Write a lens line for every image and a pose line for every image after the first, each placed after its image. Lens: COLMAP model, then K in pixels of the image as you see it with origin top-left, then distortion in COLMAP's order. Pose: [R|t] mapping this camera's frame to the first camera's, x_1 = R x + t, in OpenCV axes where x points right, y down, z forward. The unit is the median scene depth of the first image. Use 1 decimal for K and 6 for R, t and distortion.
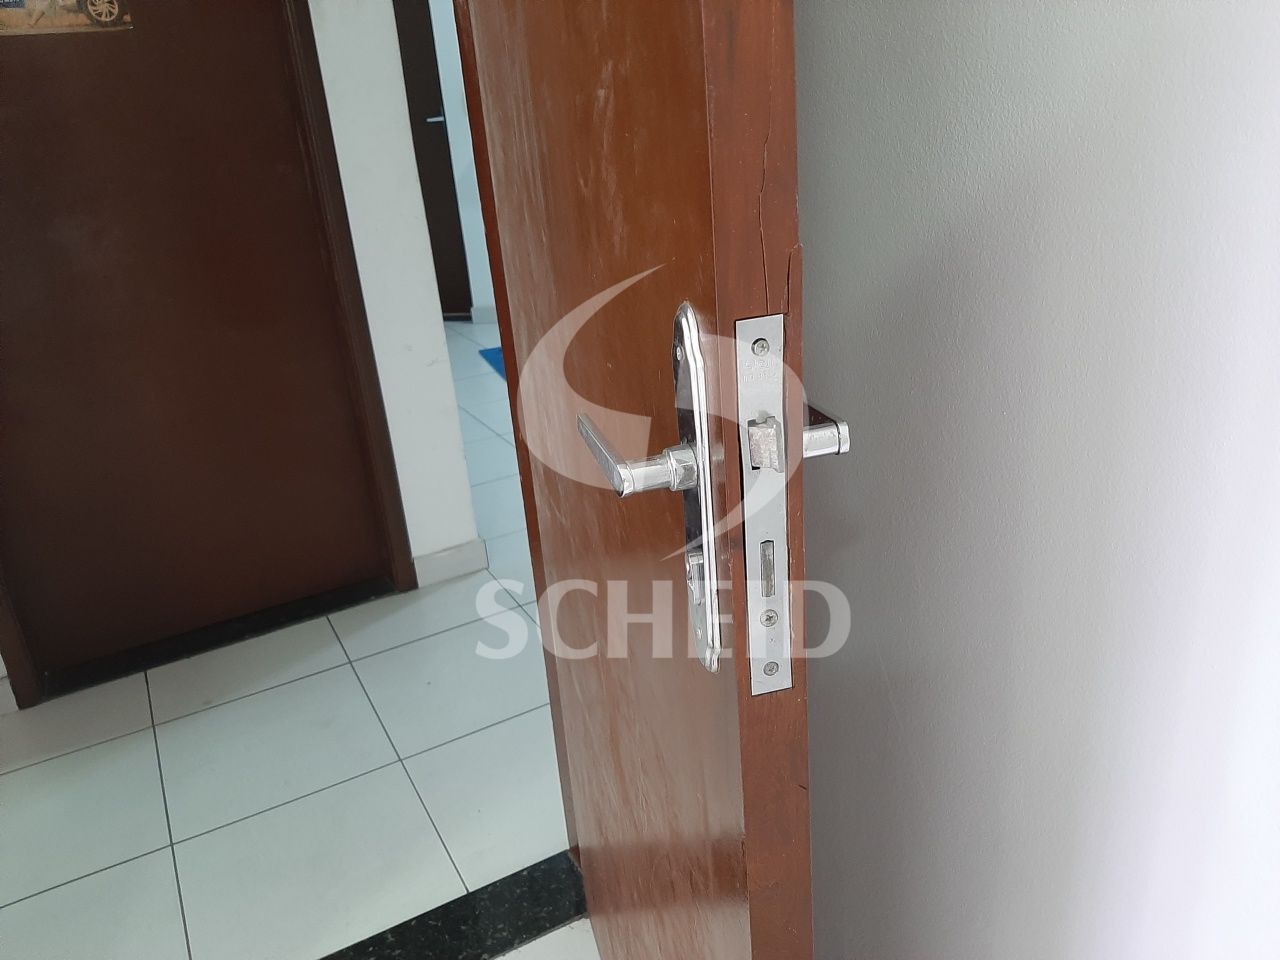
lens RADIAL K [[998.9, 0, 640.0], [0, 998.9, 480.0], [0, 0, 1]] dist [0.040565, 0.000536]
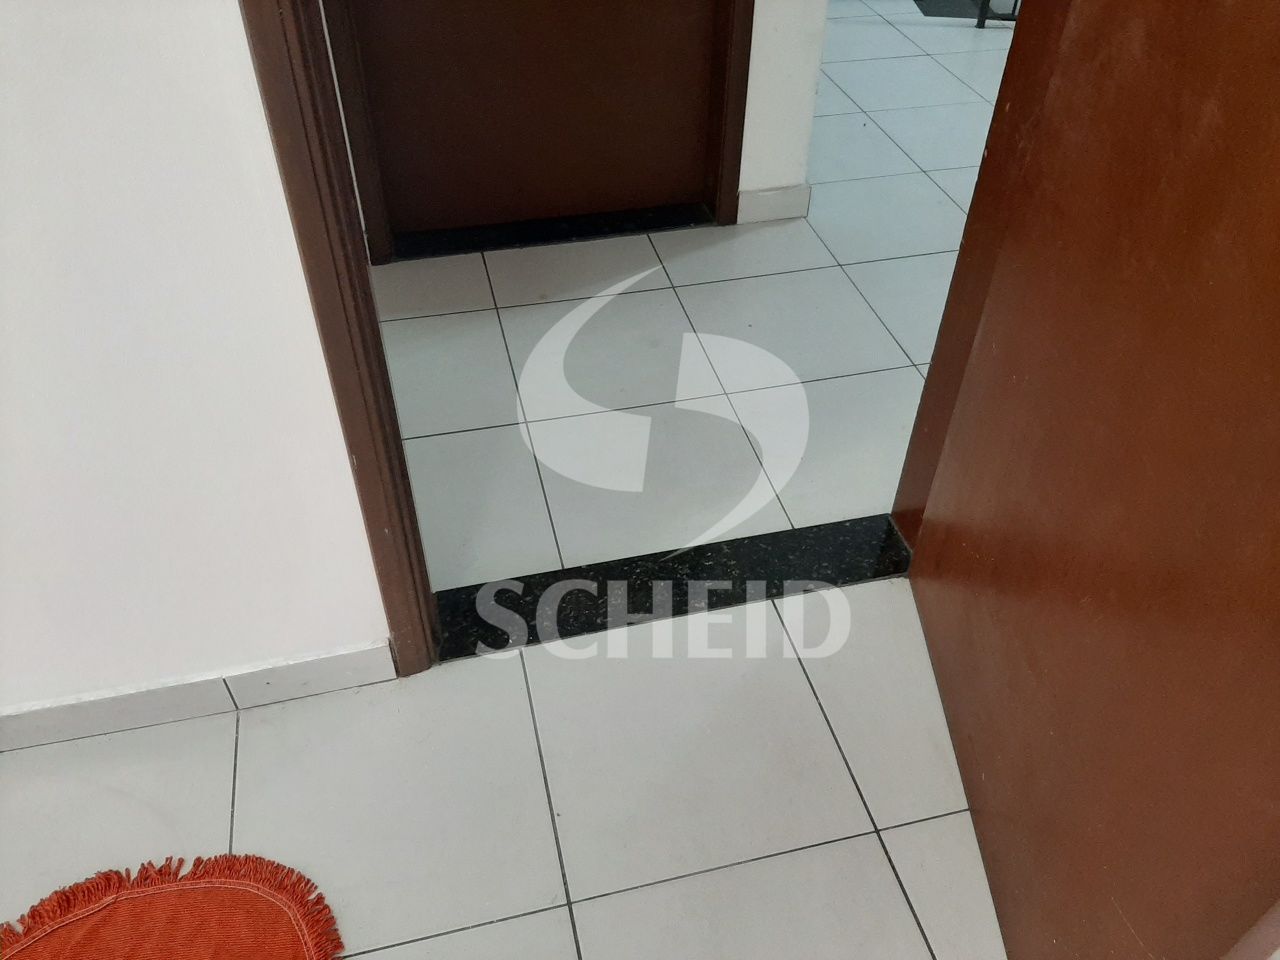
lens RADIAL K [[998.9, 0, 640.0], [0, 998.9, 480.0], [0, 0, 1]] dist [0.040565, 0.000536]
pose [[0.965118, 0.234693, -0.116043, -0.167455], [-0.181263, 0.918789, 0.350672, 0.014131], [0.188920, -0.317405, 0.929281, -0.004622]]
